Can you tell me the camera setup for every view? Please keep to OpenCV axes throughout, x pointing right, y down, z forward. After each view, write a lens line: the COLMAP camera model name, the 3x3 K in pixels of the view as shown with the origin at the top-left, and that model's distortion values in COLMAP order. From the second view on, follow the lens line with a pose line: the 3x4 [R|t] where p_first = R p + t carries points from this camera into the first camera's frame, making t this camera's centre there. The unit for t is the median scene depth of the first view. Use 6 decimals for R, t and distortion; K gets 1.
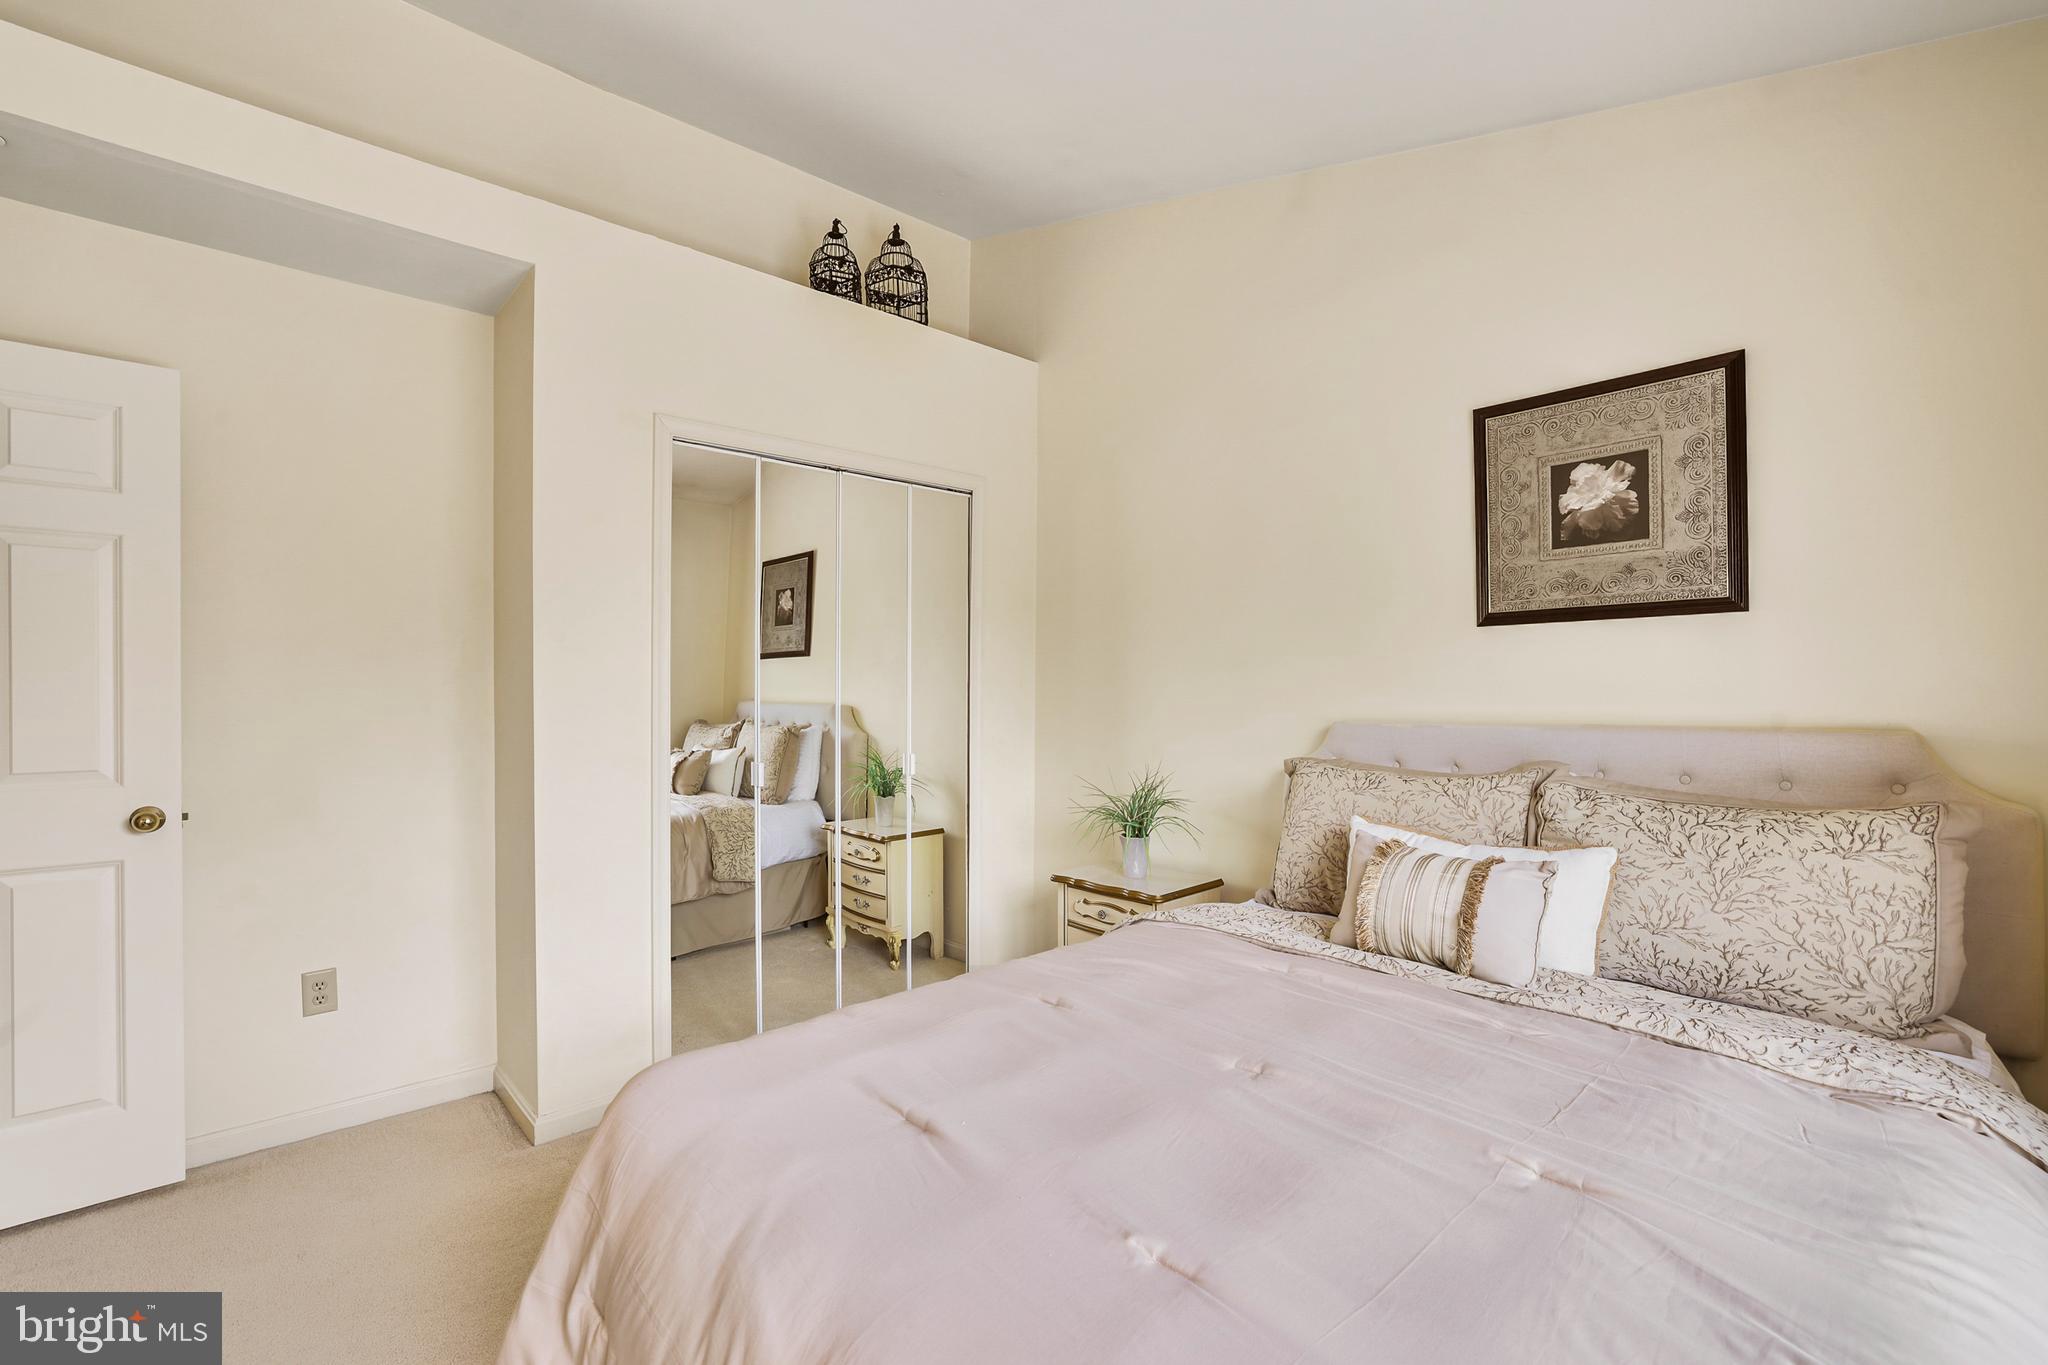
lens RADIAL K [[909.0, 0, 1006.0], [0, 909.0, 678.6], [0, 0, 1]] dist [-0.041994, 0.016544]
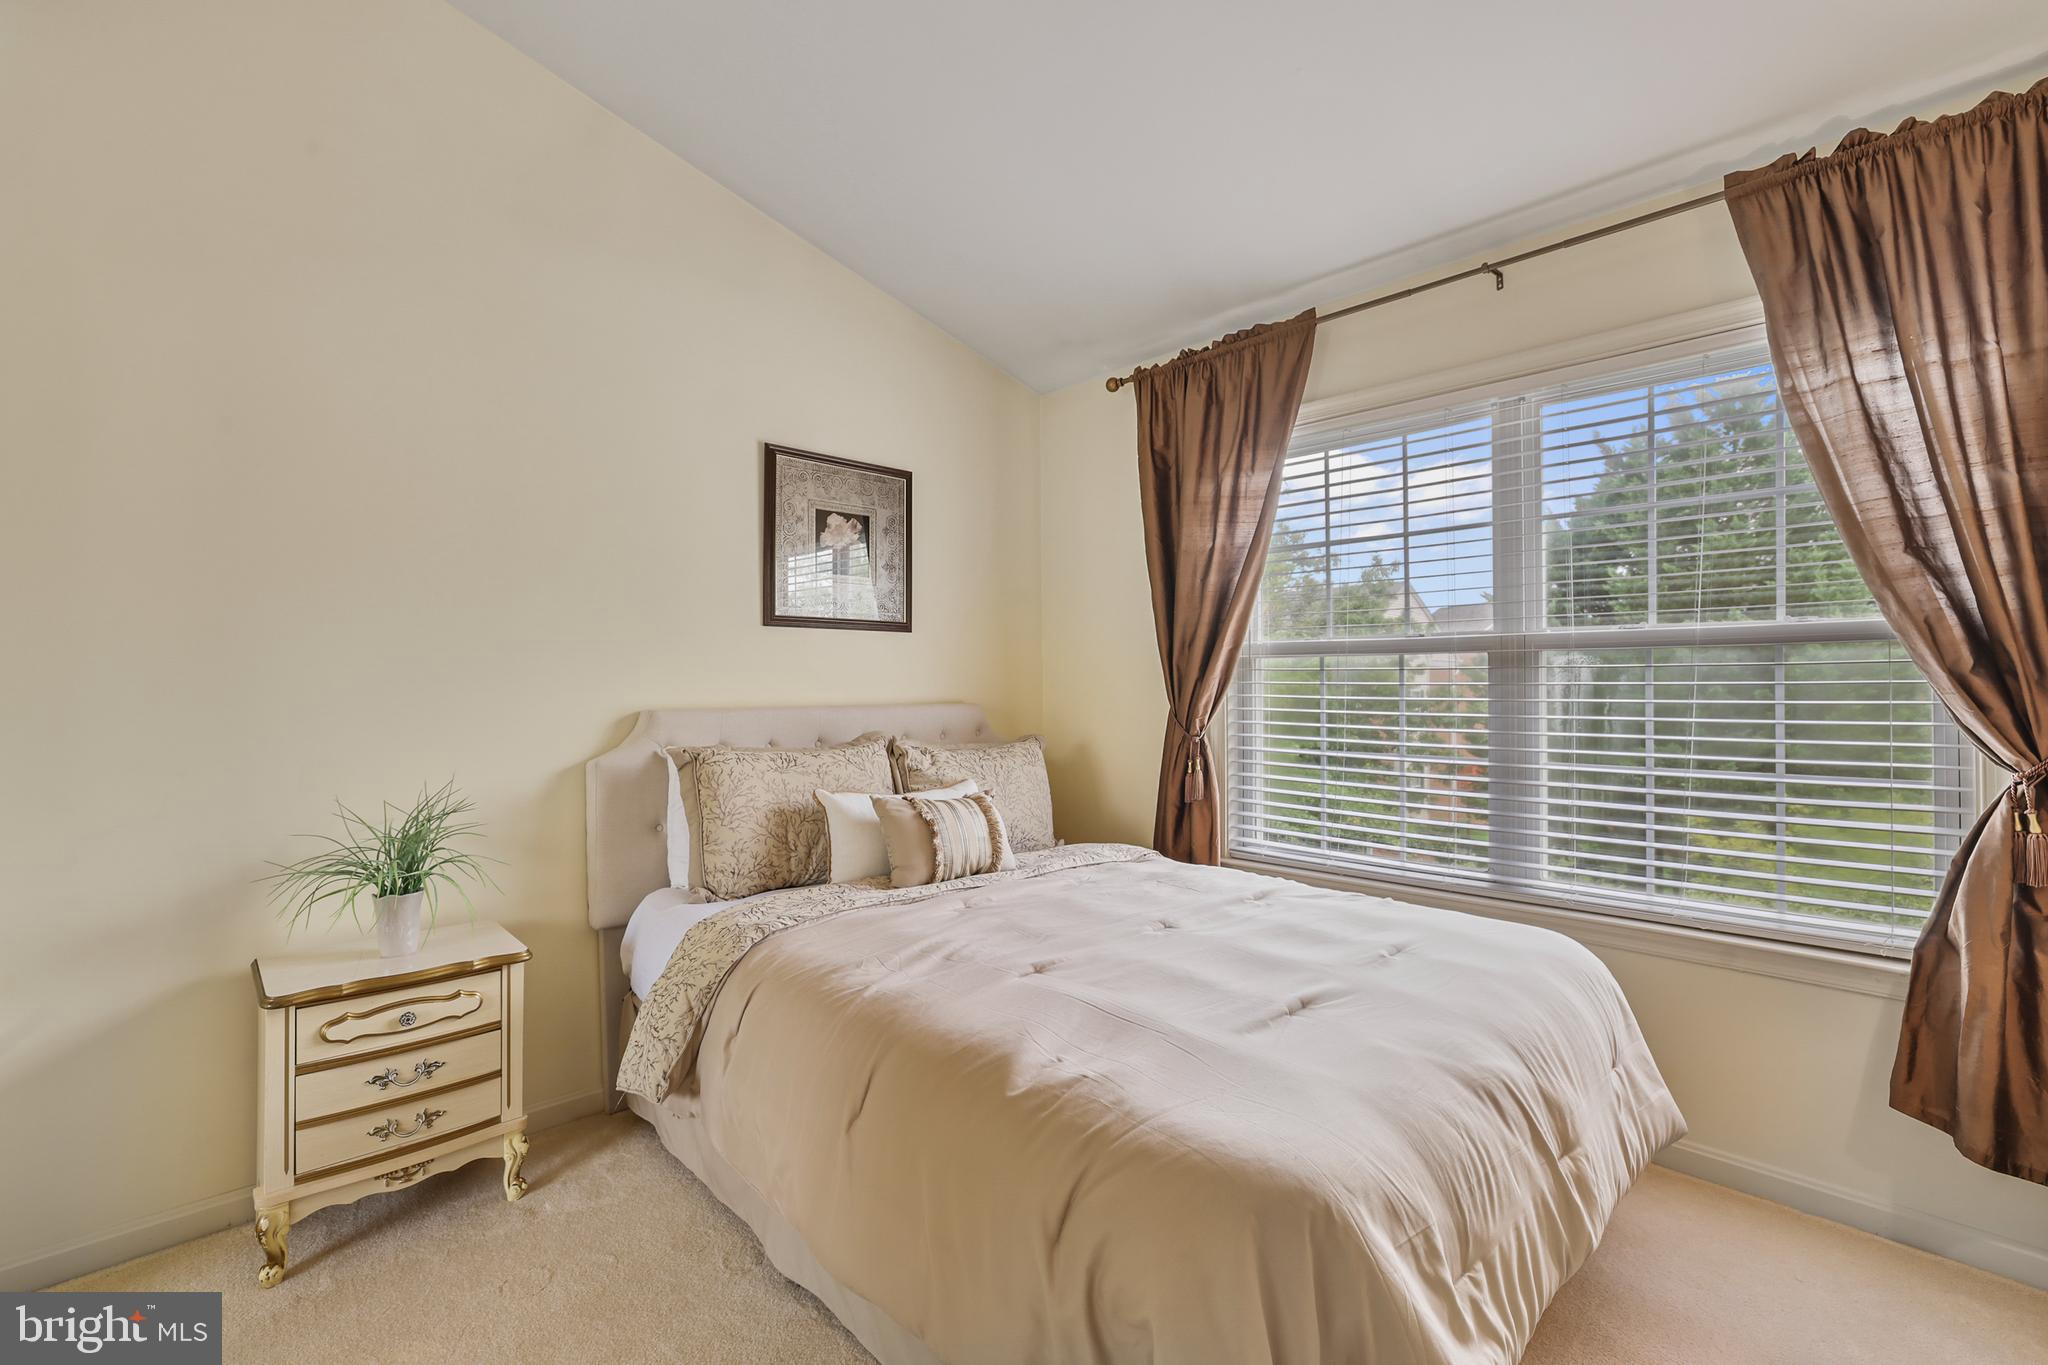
lens RADIAL K [[909.0, 0, 1006.0], [0, 909.0, 678.6], [0, 0, 1]] dist [-0.041994, 0.016544]
pose [[-0.078927, 0.001896, 0.996879, -0.728850], [-0.013609, 0.999903, -0.002980, 0.012067], [-0.996788, -0.013801, -0.078893, 0.812018]]
